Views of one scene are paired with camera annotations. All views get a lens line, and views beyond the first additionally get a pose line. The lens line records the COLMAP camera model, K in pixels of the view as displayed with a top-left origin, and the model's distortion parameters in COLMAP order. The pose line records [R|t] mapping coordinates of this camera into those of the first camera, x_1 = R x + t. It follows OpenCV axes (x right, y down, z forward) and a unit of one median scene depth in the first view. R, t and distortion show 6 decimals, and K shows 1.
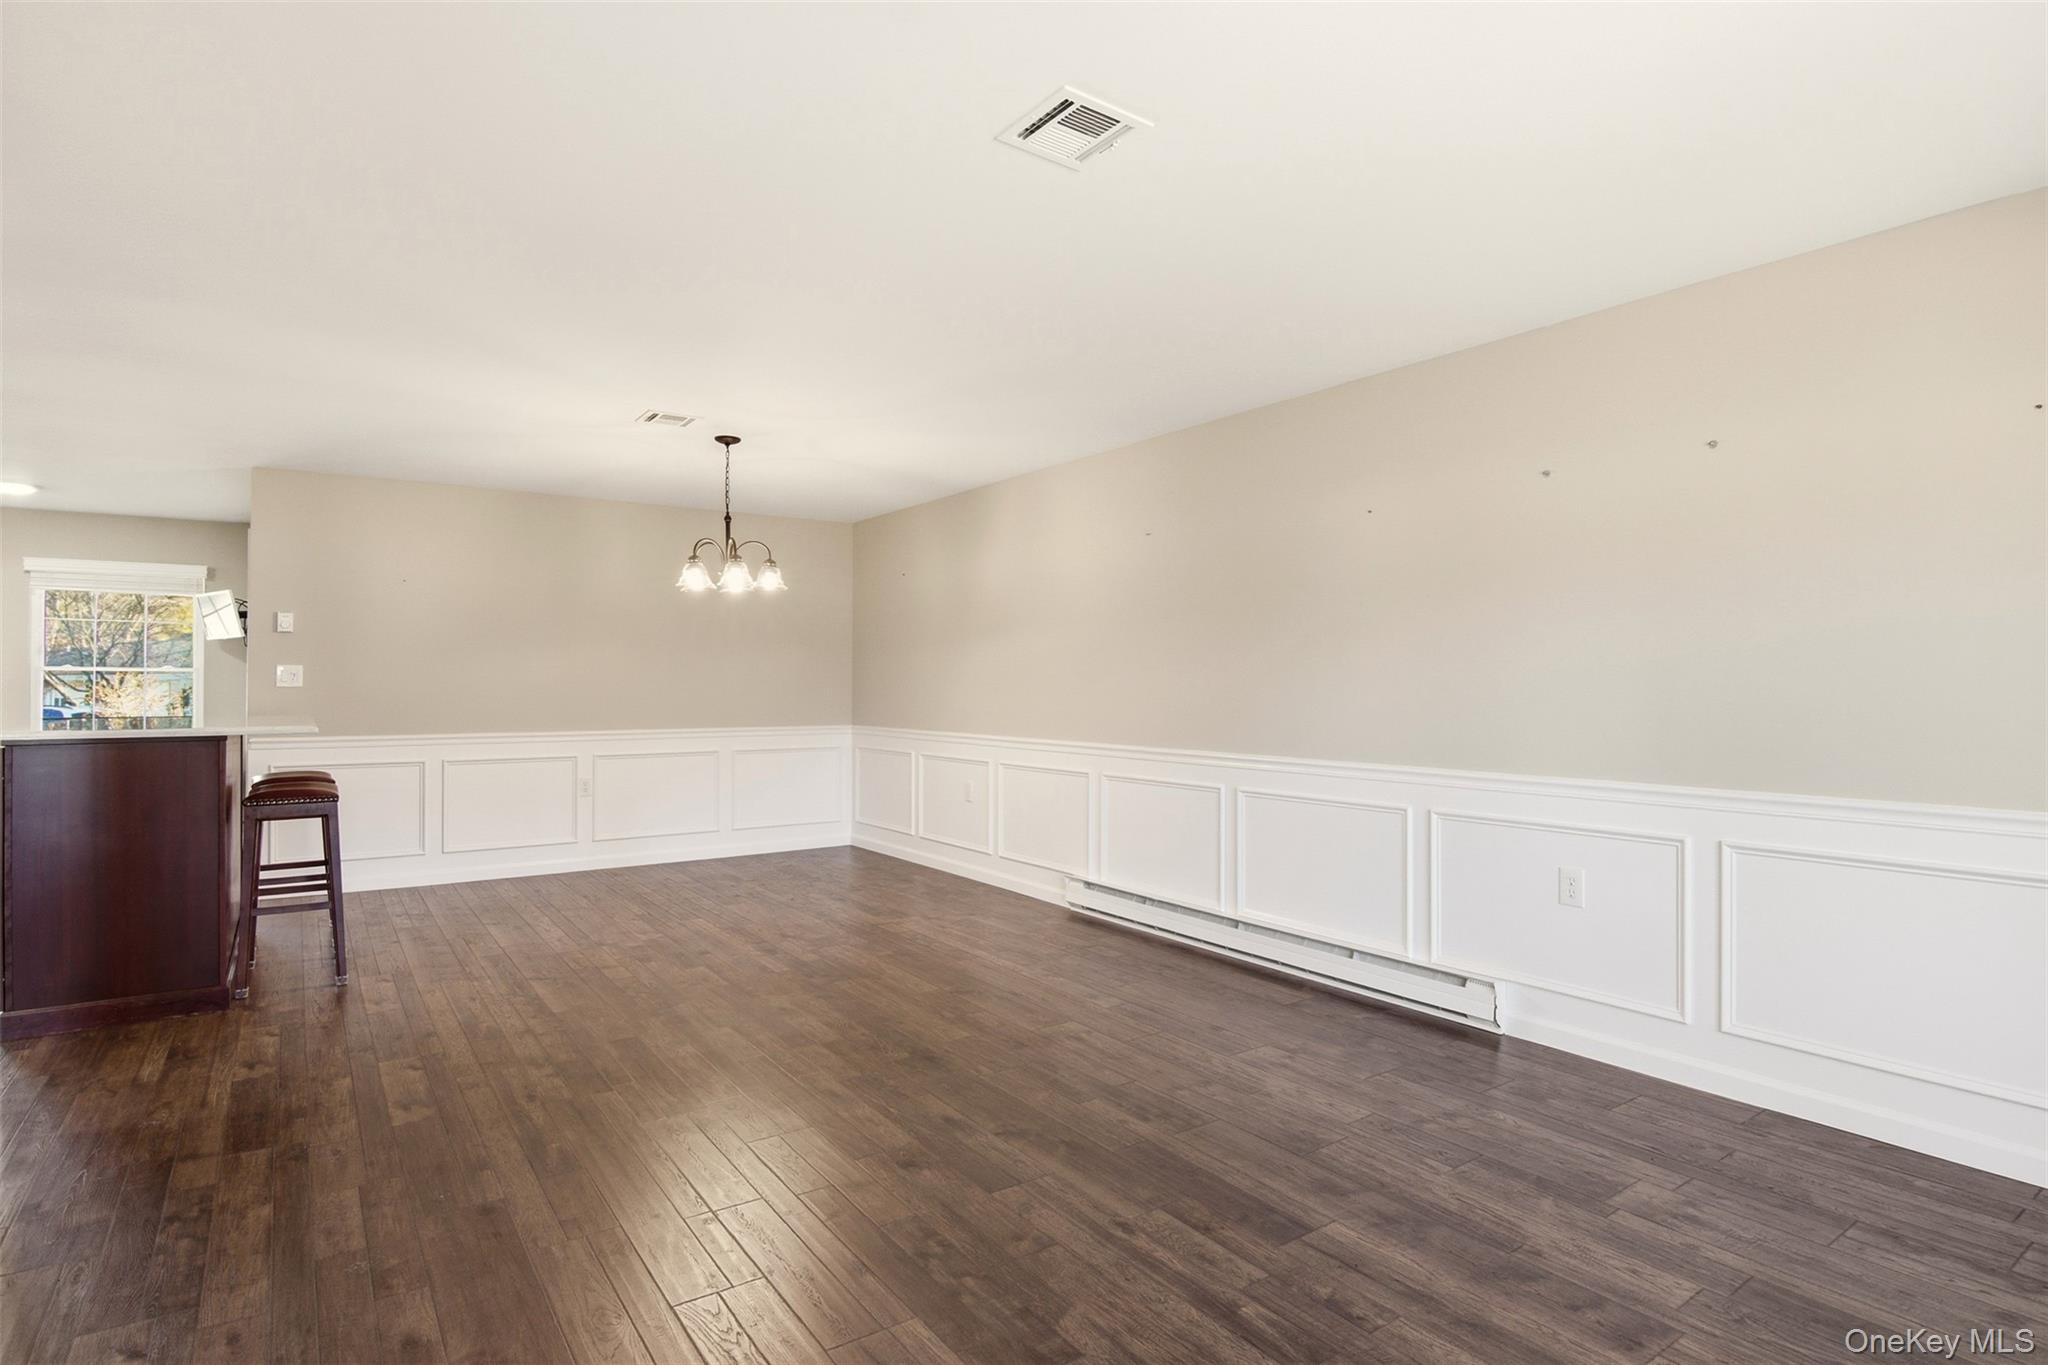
lens RADIAL K [[1046.5, 0, 1023.4], [0, 1046.5, 695.7], [0, 0, 1]] dist [0.001002, -0.016412]
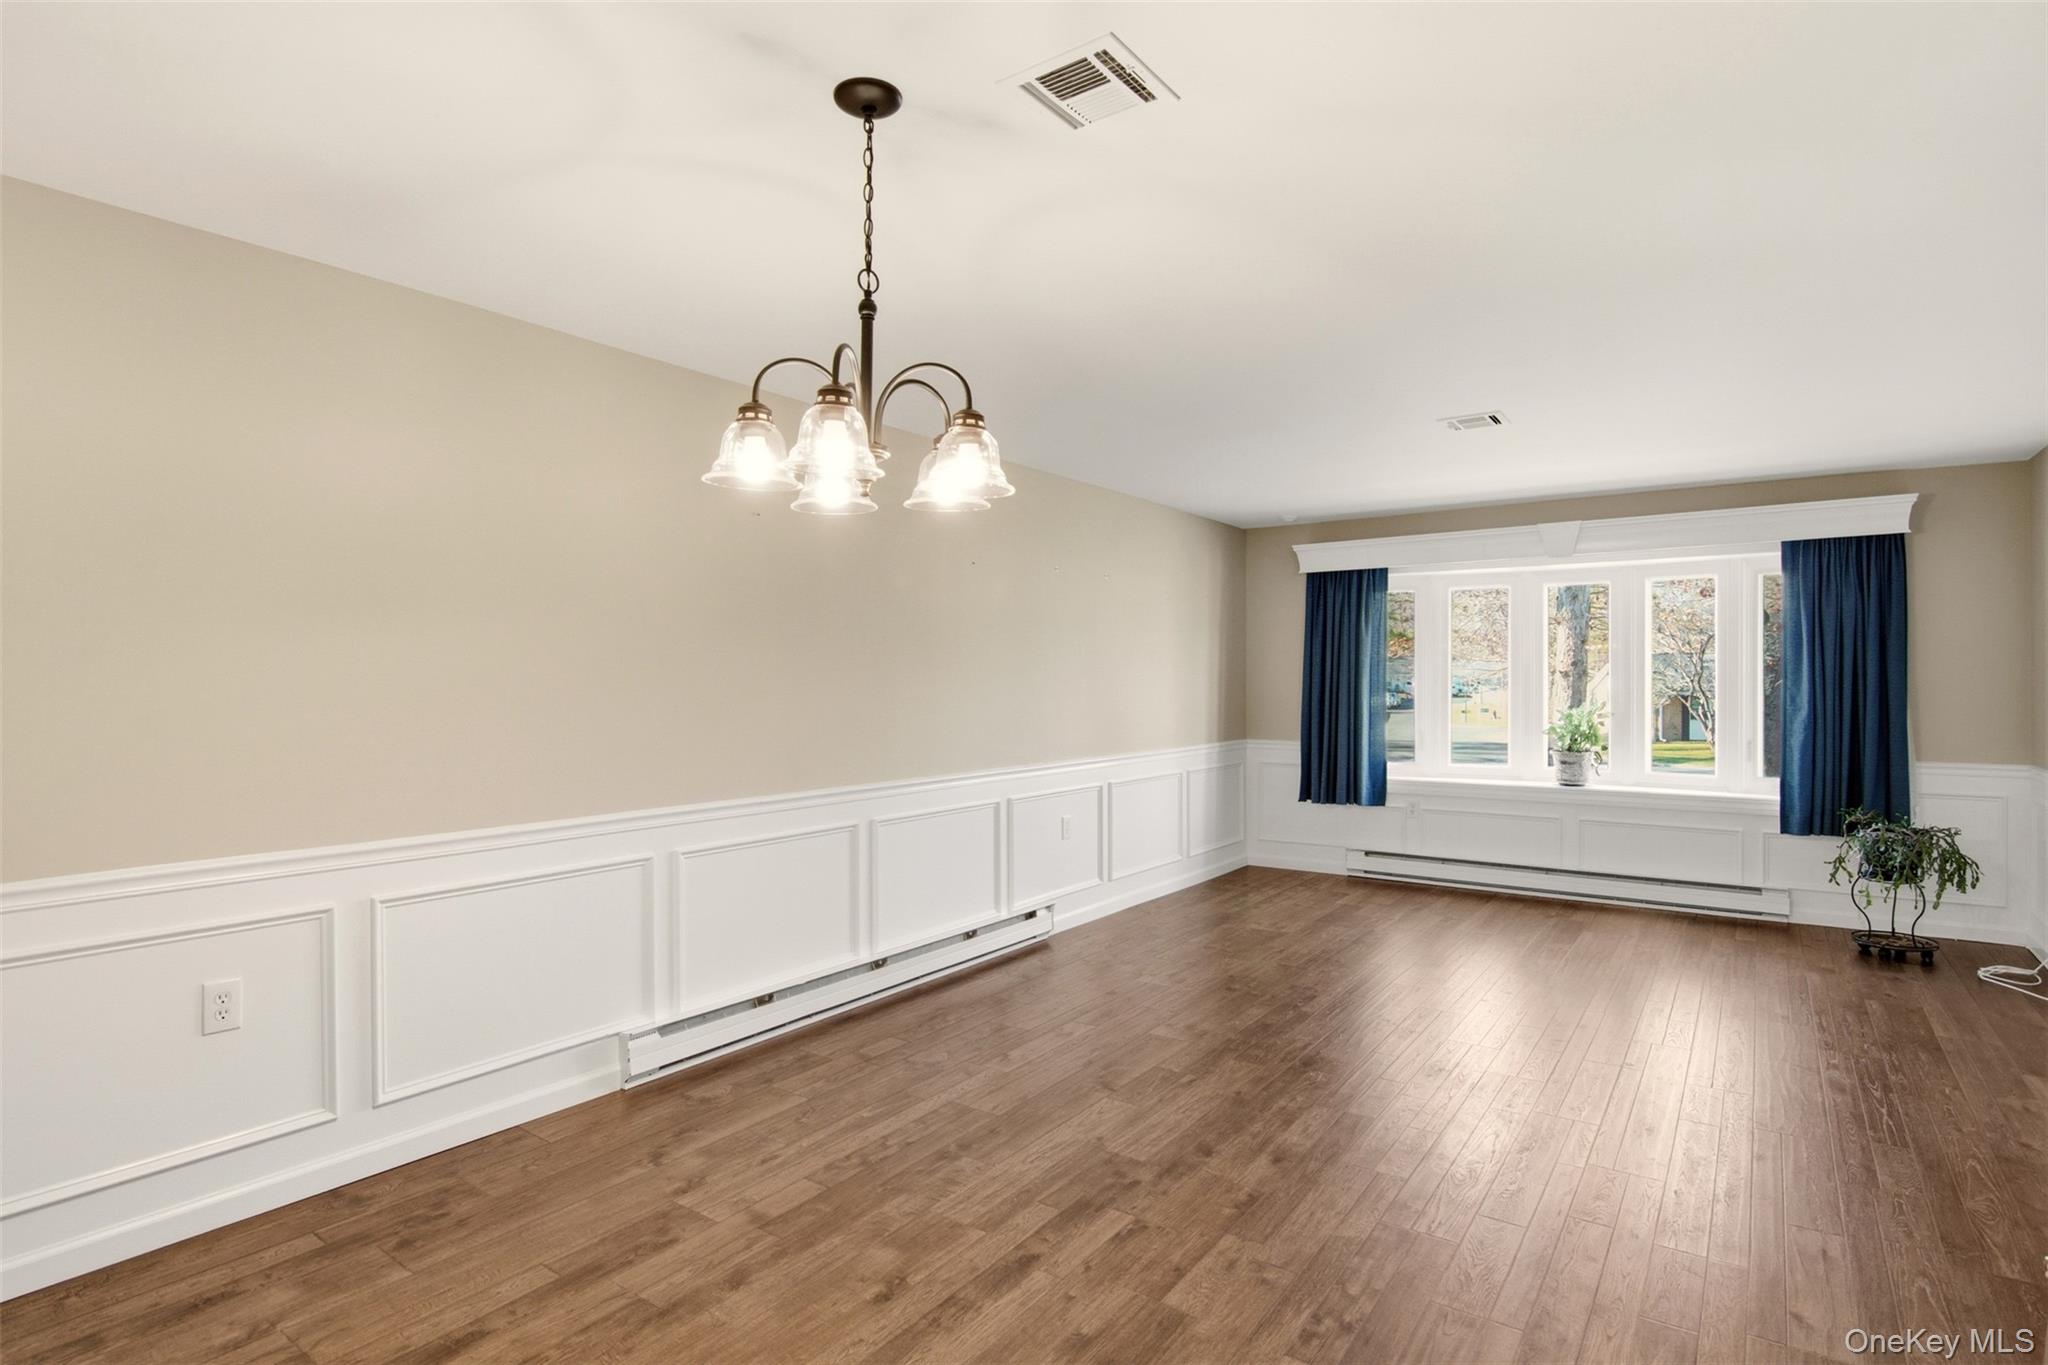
lens RADIAL K [[1046.5, 0, 1023.4], [0, 1046.5, 695.7], [0, 0, 1]] dist [0.001002, -0.016412]
pose [[-0.333344, -0.017778, 0.942638, -0.789519], [0.012685, 0.999647, 0.023339, -0.047806], [-0.942720, 0.019737, -0.333000, 1.284865]]
